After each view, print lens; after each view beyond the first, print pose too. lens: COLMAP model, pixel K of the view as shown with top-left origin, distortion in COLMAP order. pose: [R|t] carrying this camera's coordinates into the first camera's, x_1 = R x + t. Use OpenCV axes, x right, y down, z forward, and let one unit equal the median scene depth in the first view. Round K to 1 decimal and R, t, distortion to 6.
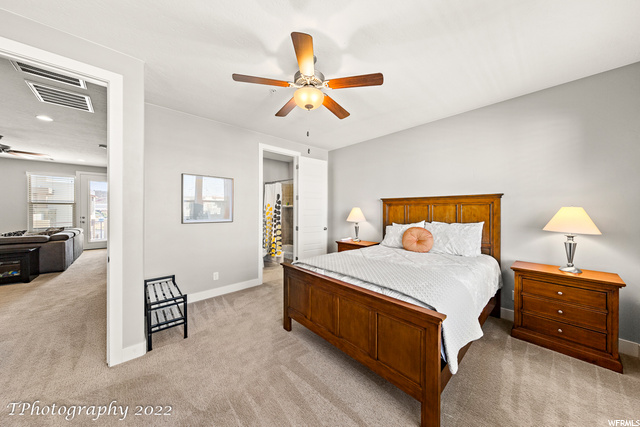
lens RADIAL K [[206.1, 0, 320.0], [0, 206.1, 213.5], [0, 0, 1]] dist [0.004075, -0.000023]
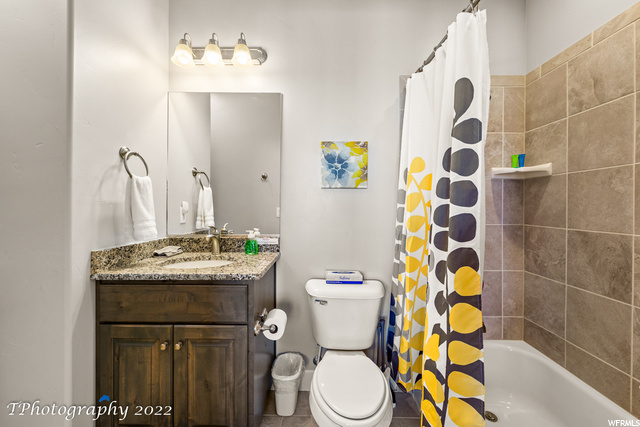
lens RADIAL K [[257.9, 0, 317.7], [0, 257.9, 207.9], [0, 0, 1]] dist [0.001645, 0.000174]
pose [[0.725966, 0.004271, -0.687718, -0.144371], [-0.005645, 0.999984, 0.000251, 0.007786], [0.687708, 0.003700, 0.725978, 0.766713]]
